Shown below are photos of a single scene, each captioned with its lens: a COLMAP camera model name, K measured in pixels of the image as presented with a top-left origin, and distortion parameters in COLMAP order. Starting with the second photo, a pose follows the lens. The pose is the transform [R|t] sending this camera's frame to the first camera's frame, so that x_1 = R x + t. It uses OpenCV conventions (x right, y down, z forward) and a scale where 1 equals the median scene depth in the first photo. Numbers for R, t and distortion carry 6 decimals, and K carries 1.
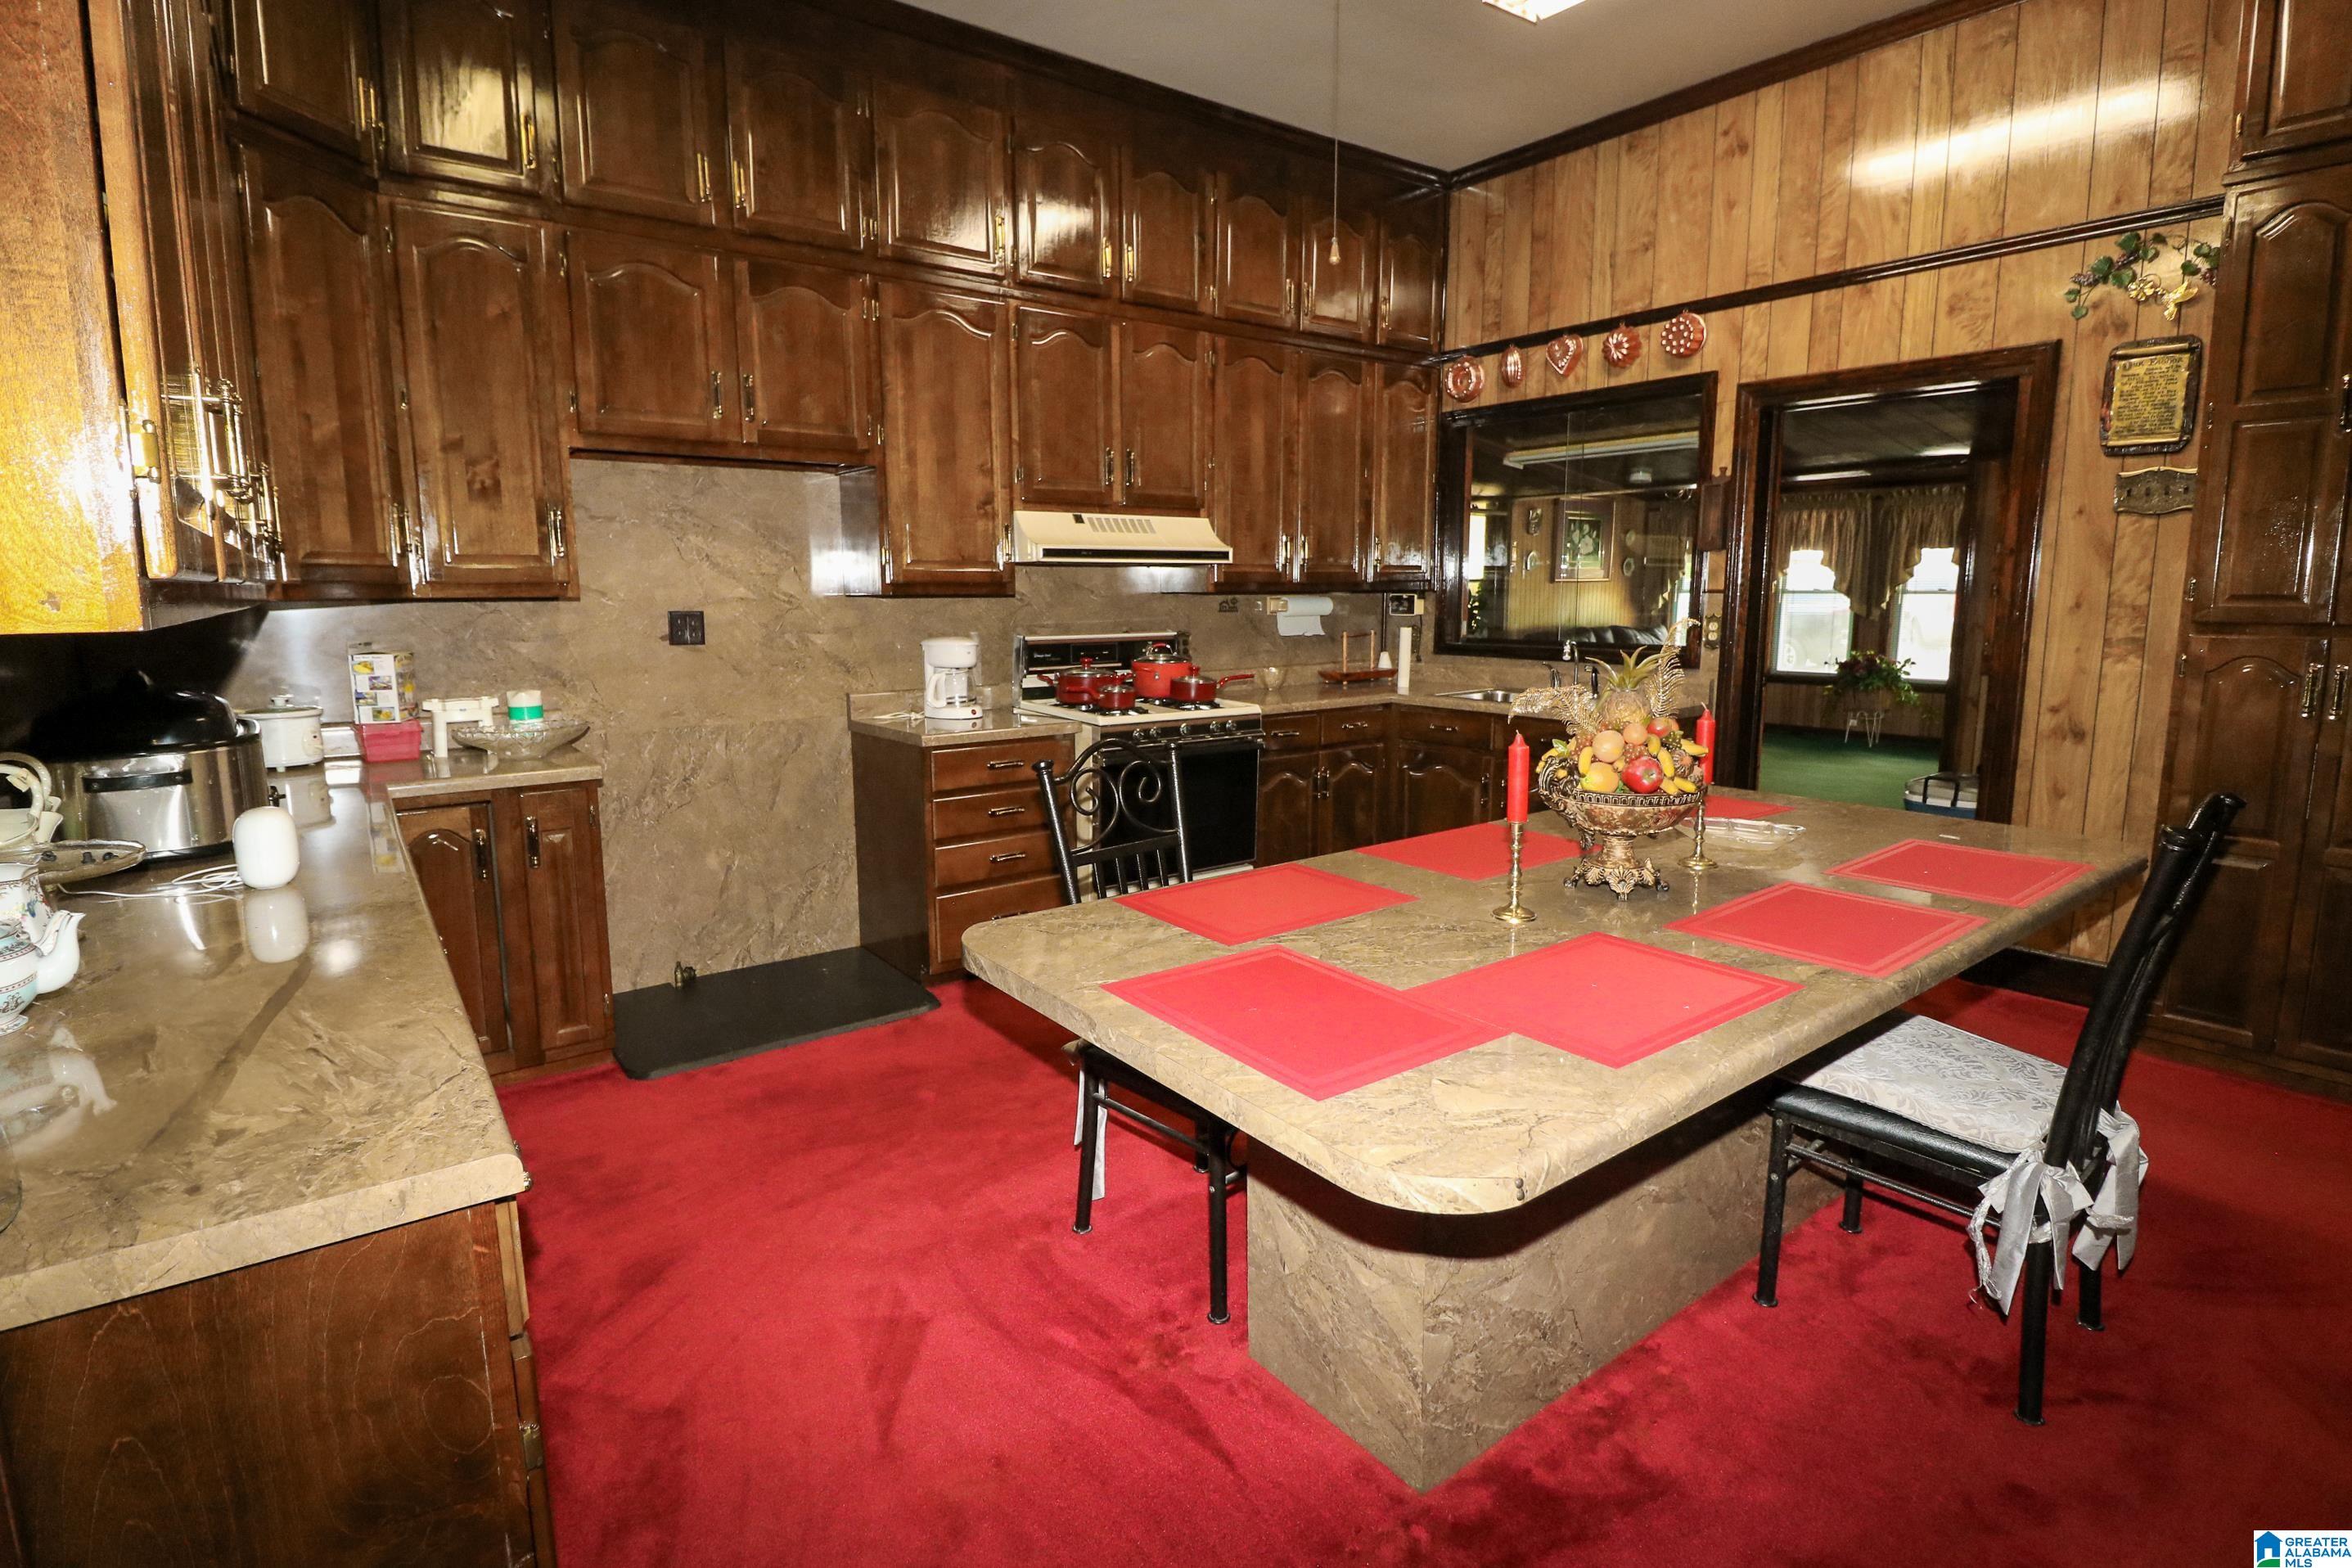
lens RADIAL K [[1149.5, 0, 1181.4], [0, 1149.5, 746.0], [0, 0, 1]] dist [0.001926, -0.013586]
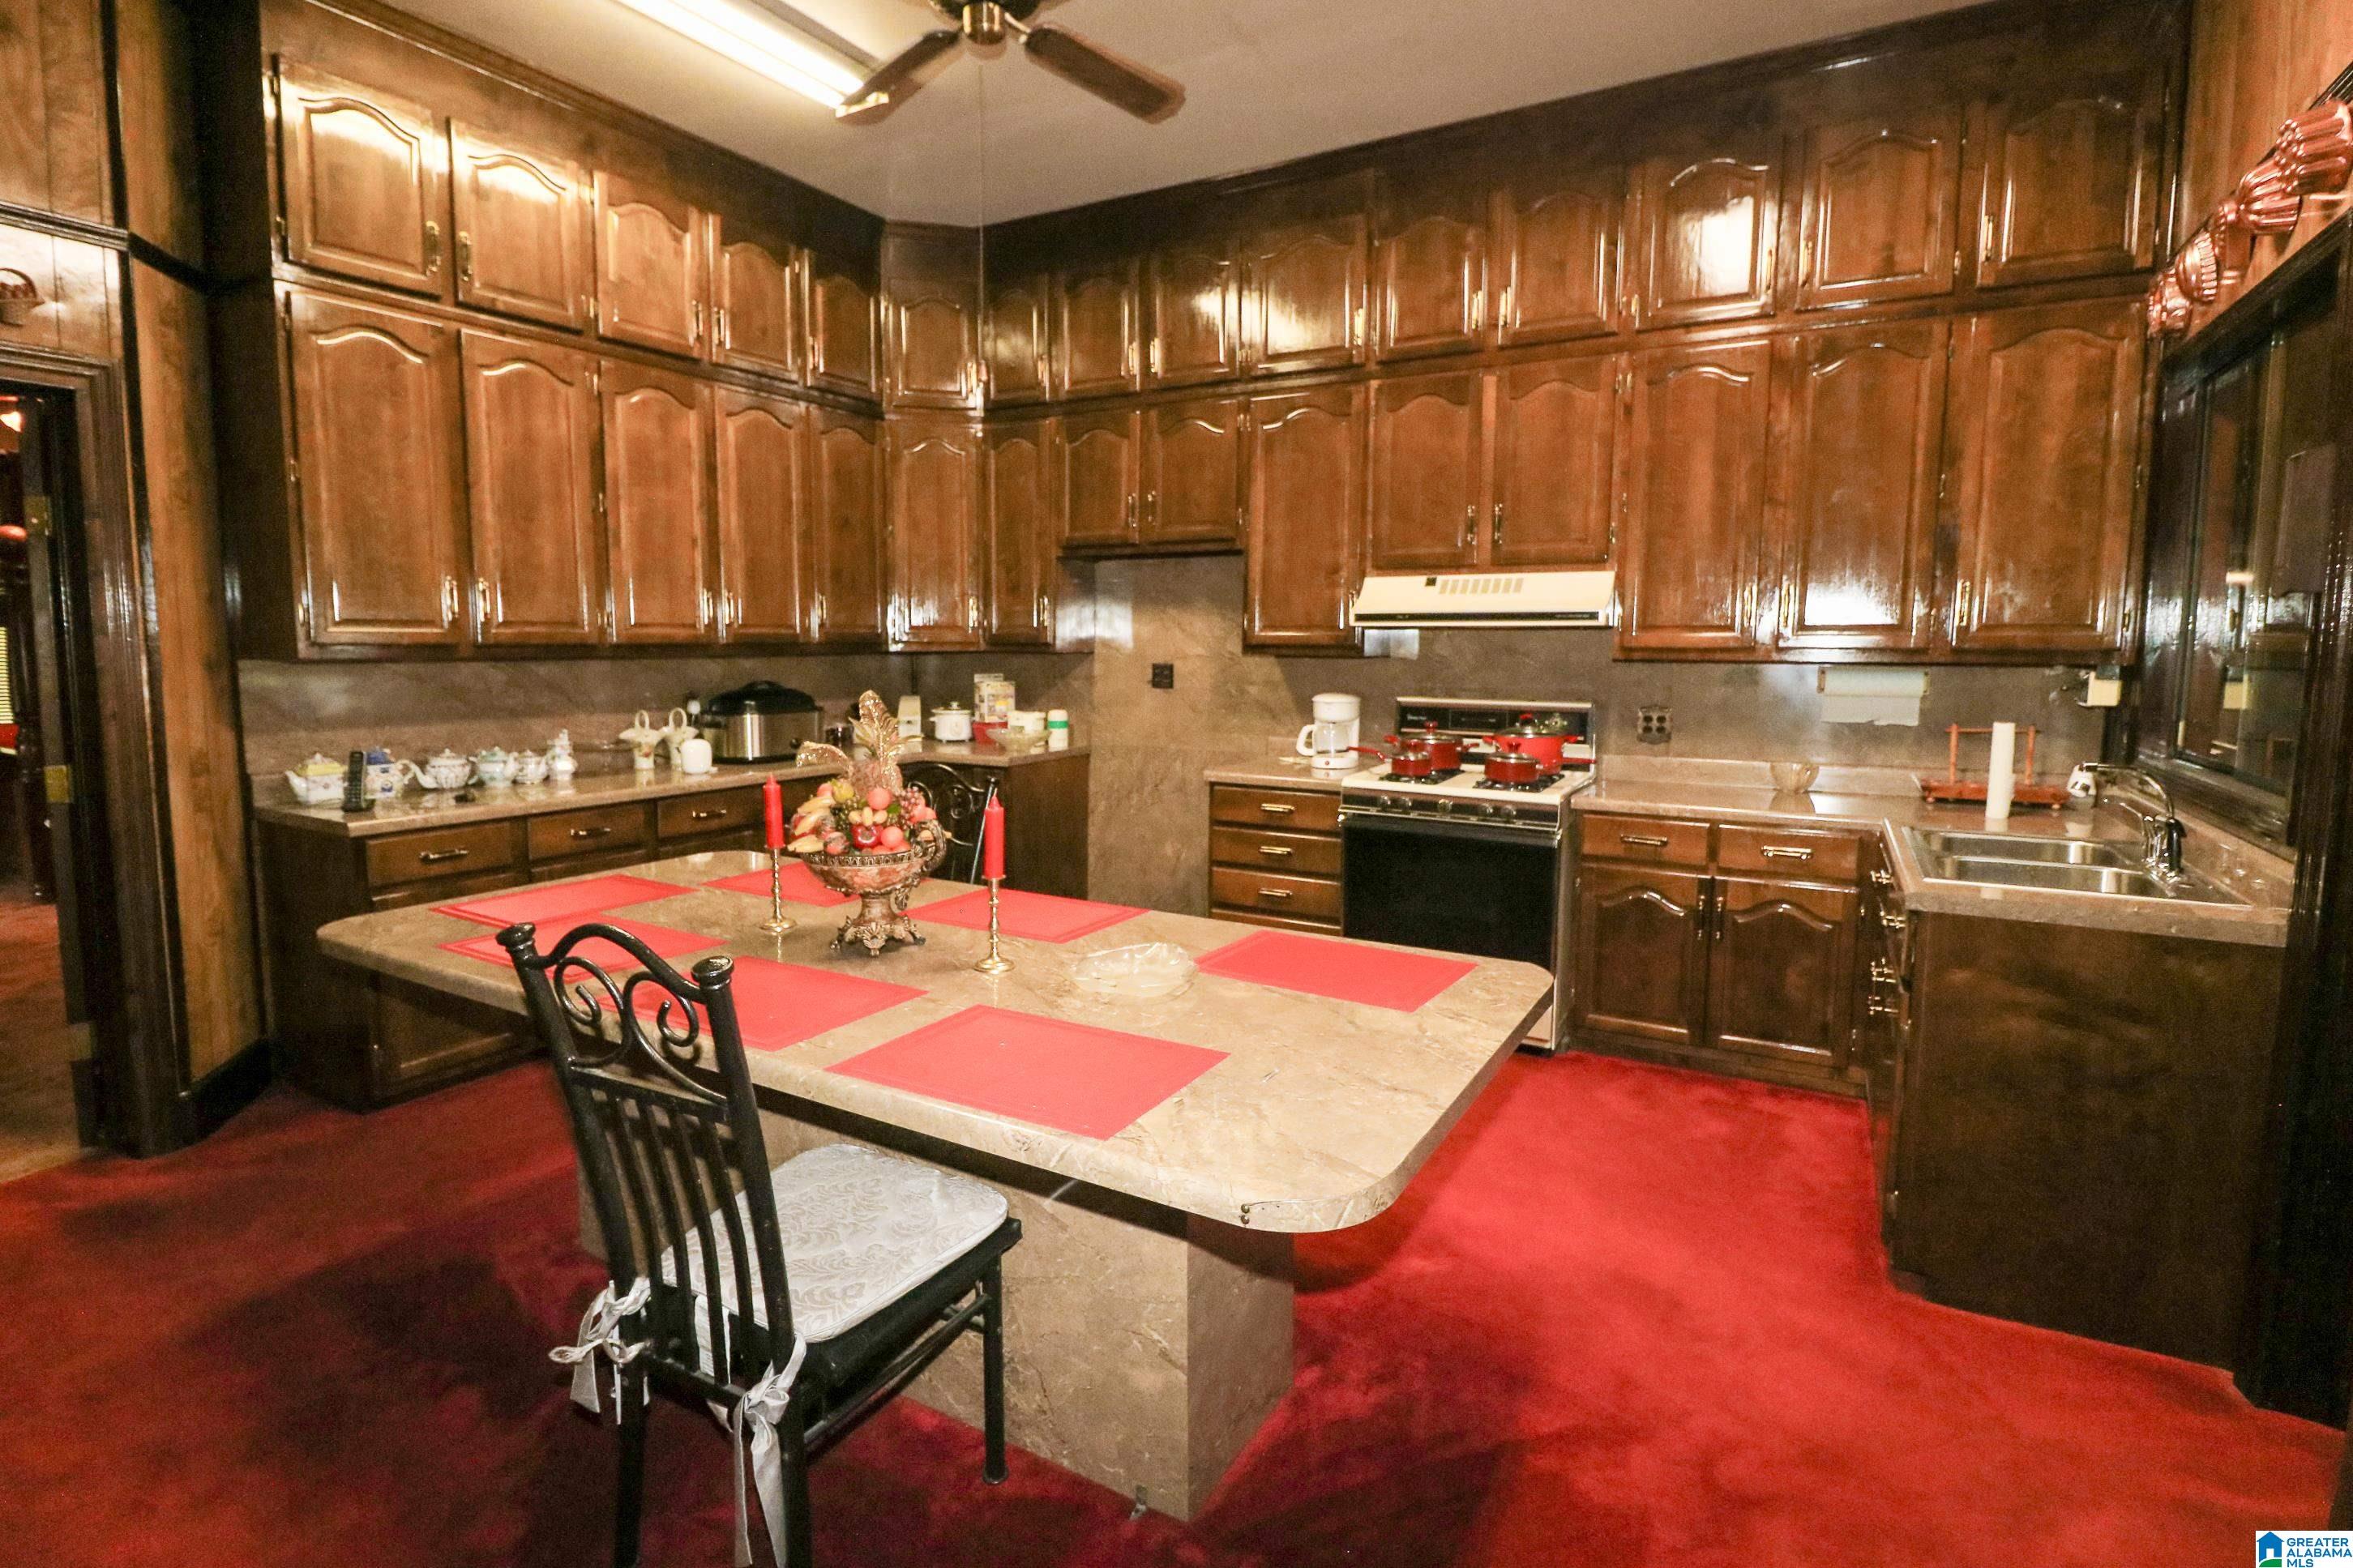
lens RADIAL K [[1134.2, 0, 1174.9], [0, 1134.2, 763.8], [0, 0, 1]] dist [0.001003, -0.013192]
pose [[0.381447, 0.103640, -0.918563, 0.807788], [-0.136067, 0.989166, 0.055103, -0.072750], [0.914322, 0.103967, 0.391416, 0.474761]]
